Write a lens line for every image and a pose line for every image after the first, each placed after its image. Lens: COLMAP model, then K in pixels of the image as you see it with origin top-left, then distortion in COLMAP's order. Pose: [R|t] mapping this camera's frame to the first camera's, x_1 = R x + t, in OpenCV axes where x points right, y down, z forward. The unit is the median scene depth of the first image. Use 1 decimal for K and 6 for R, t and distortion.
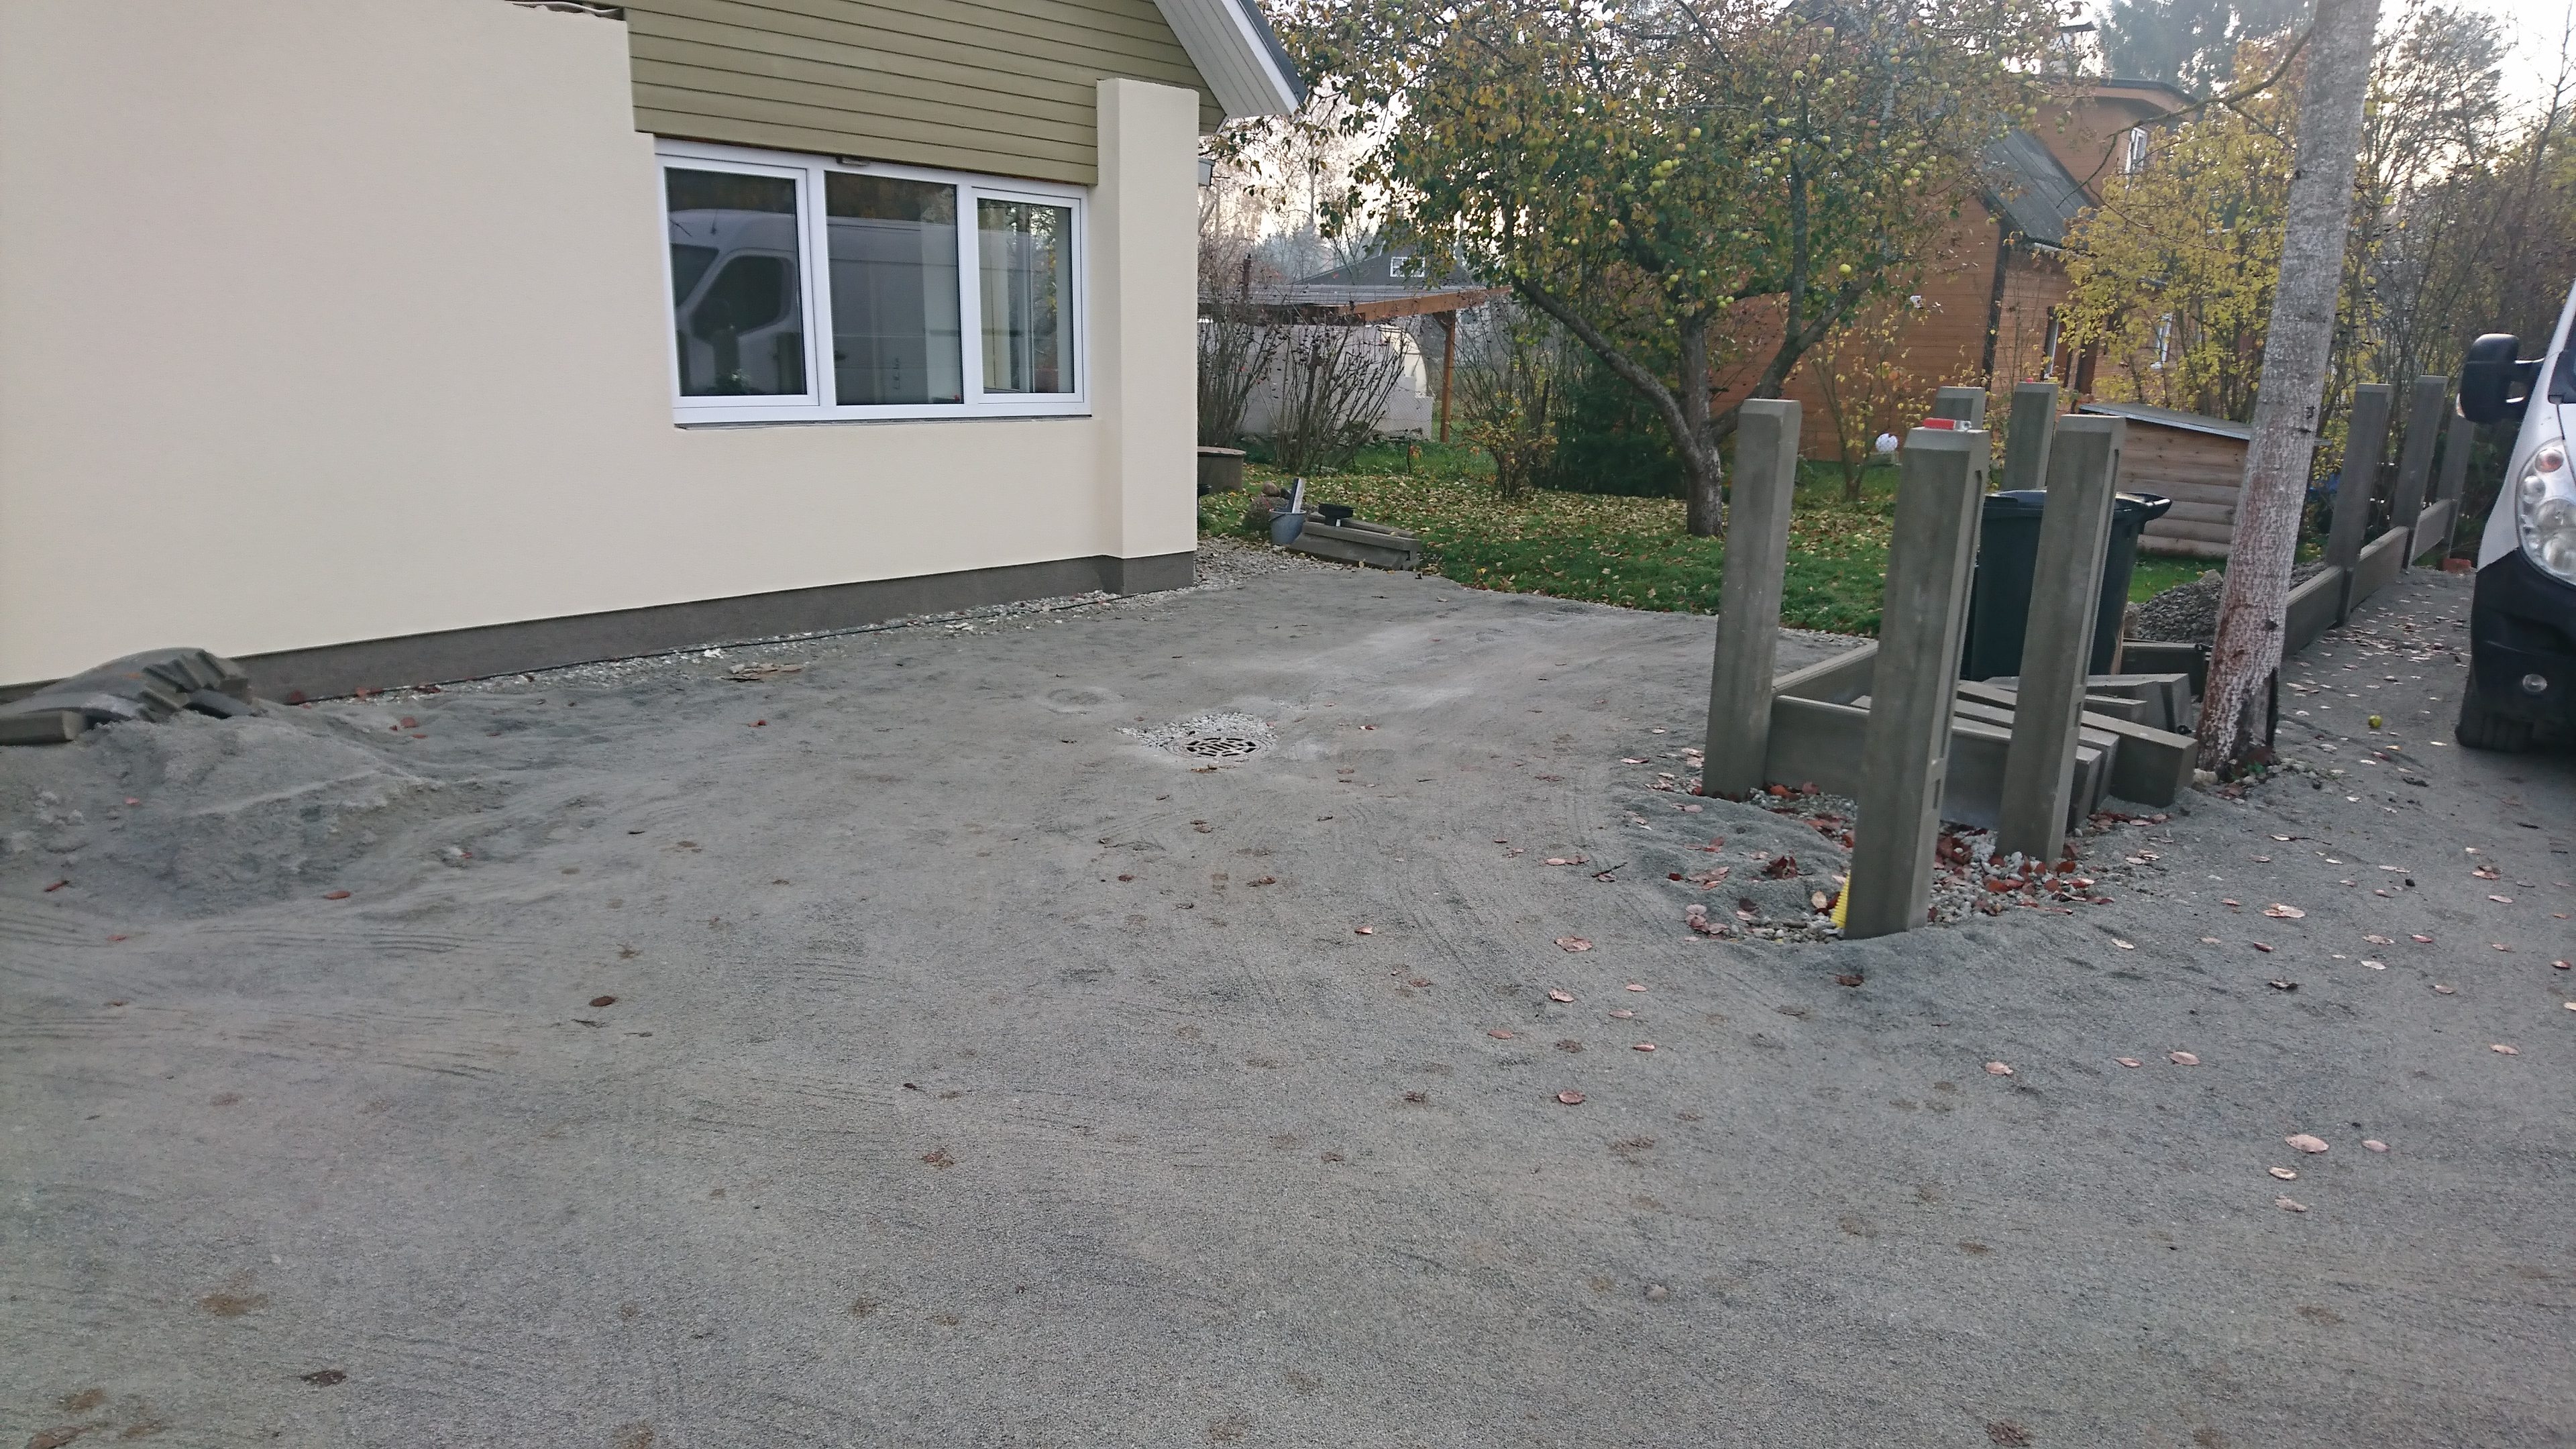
lens RADIAL K [[1586.2, 0, 1297.8], [0, 1586.2, 720.4], [0, 0, 1]] dist [0.132548, -0.181696]
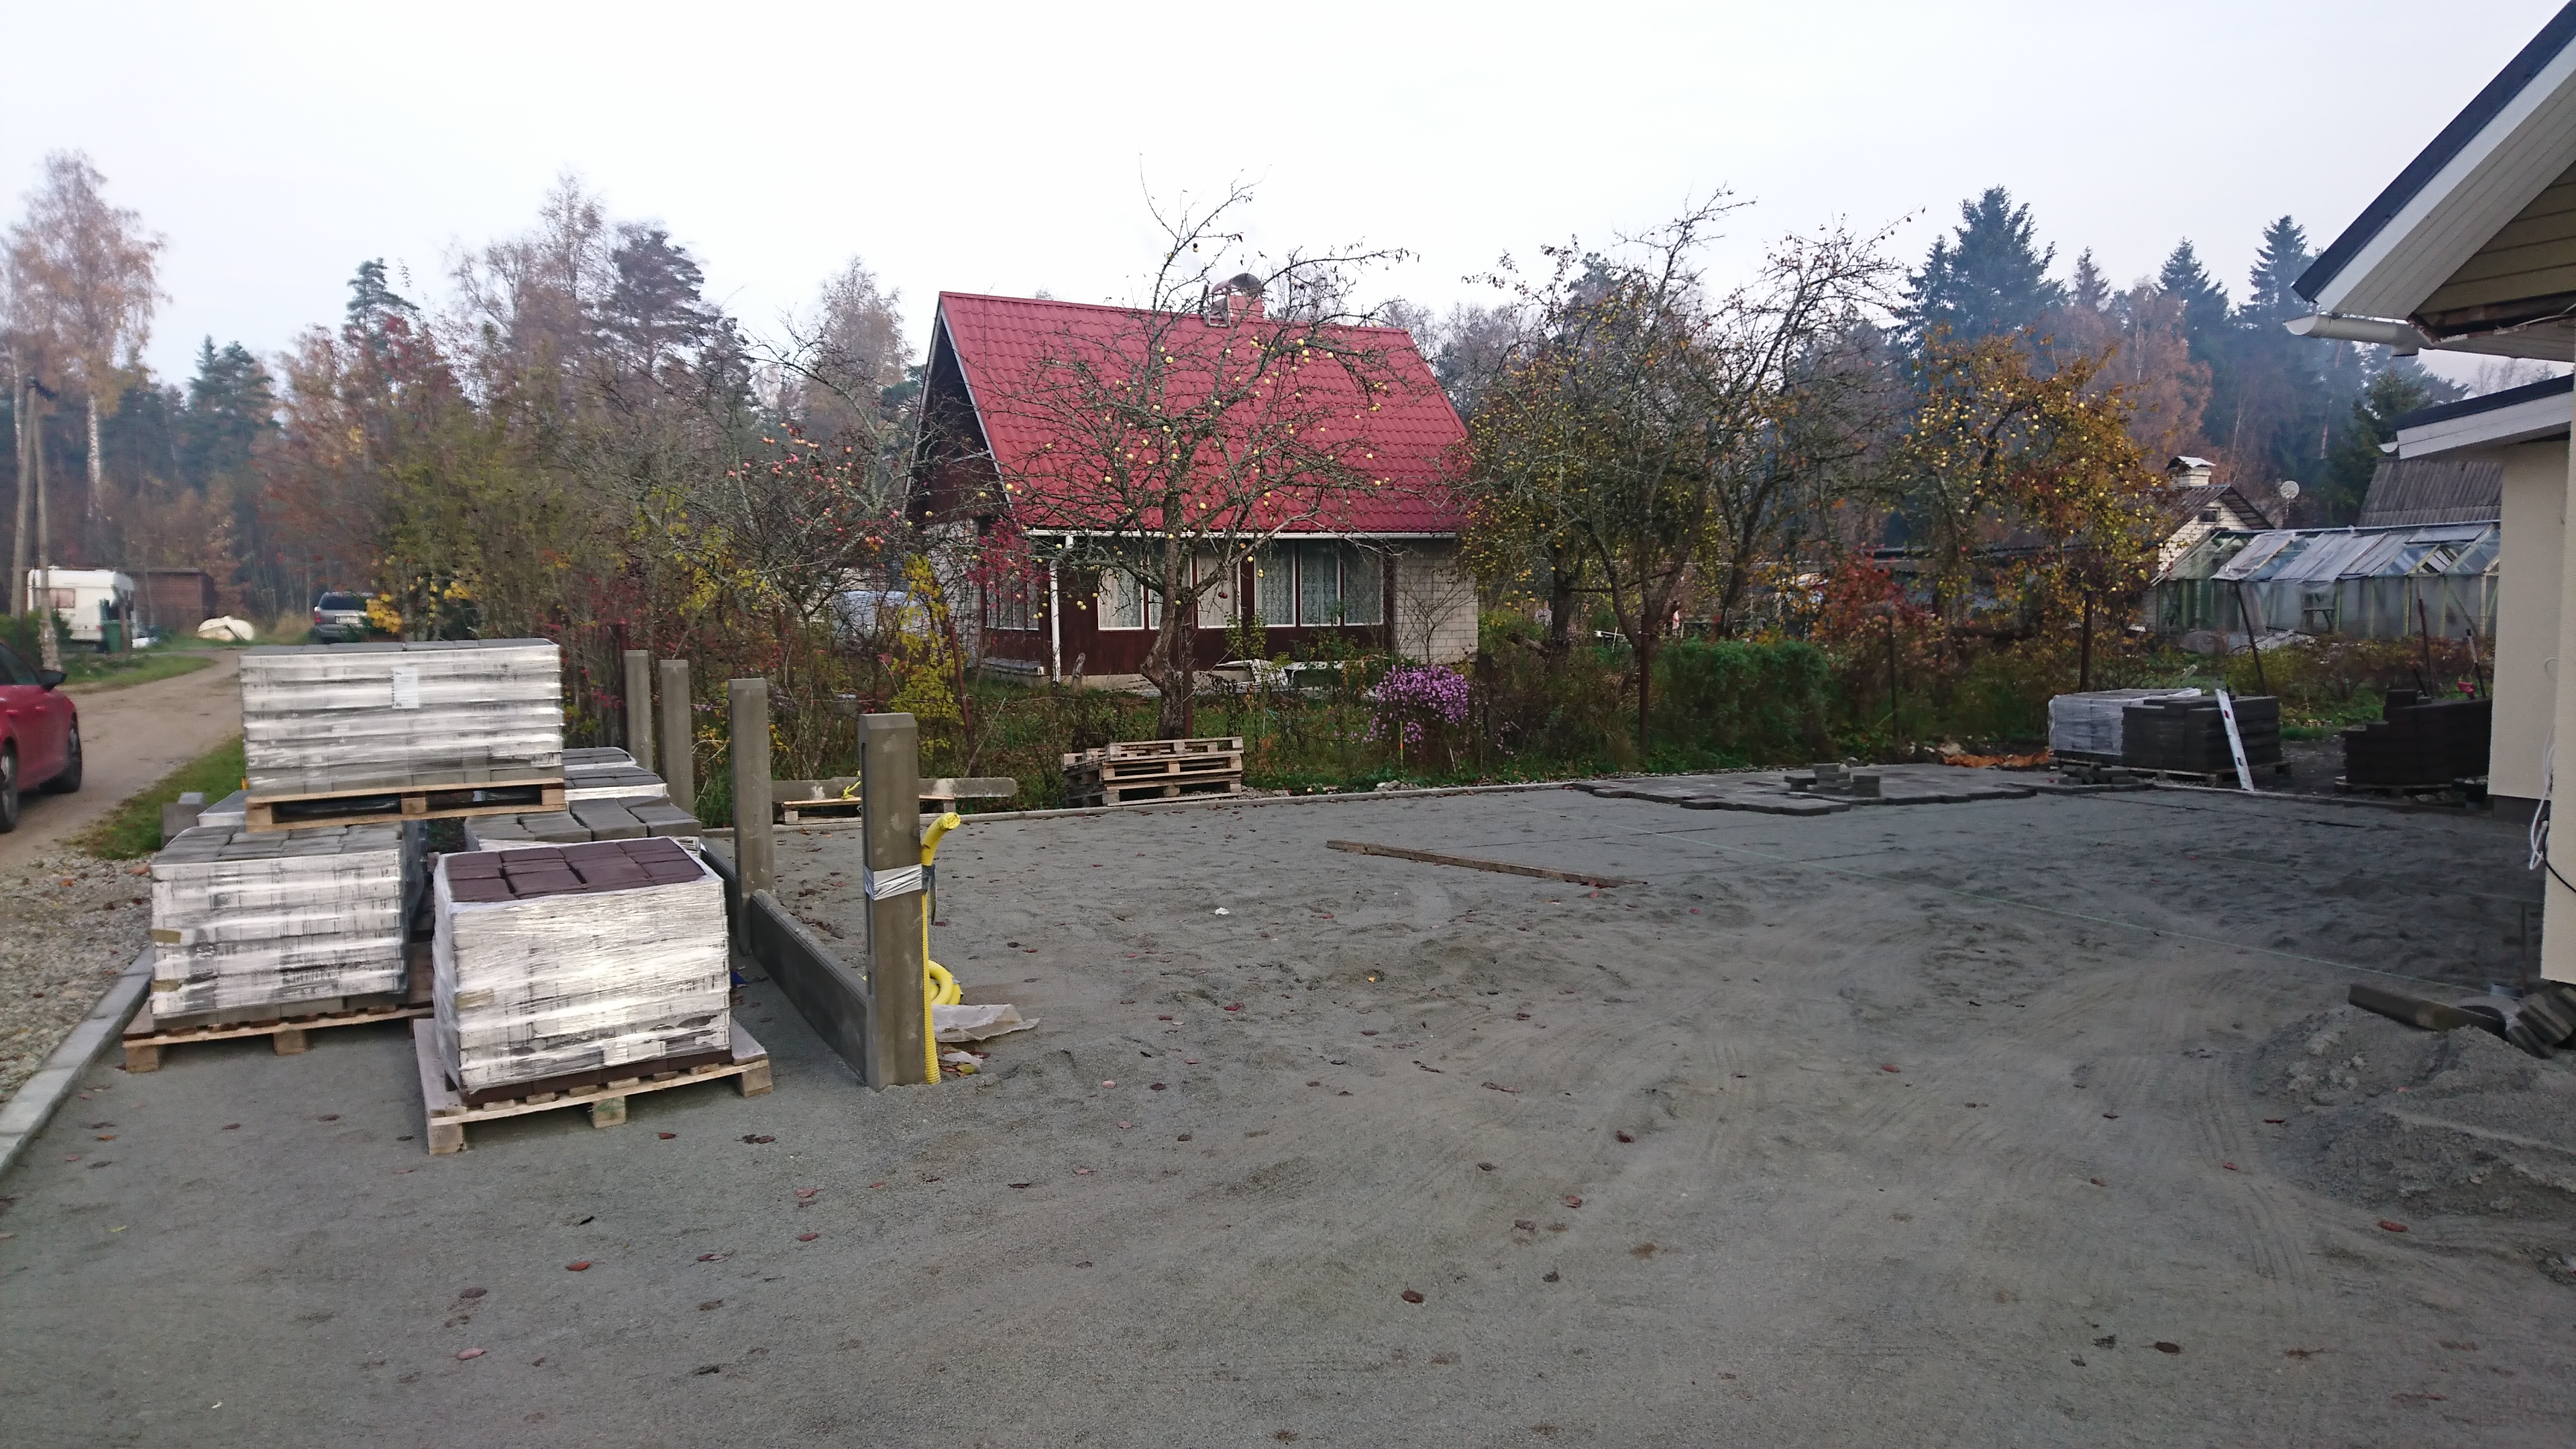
lens RADIAL K [[1586.2, 0, 1297.8], [0, 1586.2, 720.4], [0, 0, 1]] dist [0.132548, -0.181696]
pose [[-0.376442, 0.055397, -0.924782, 0.498454], [-0.225510, 0.962707, 0.149465, -0.166917], [0.898575, 0.264813, -0.349911, 0.590763]]
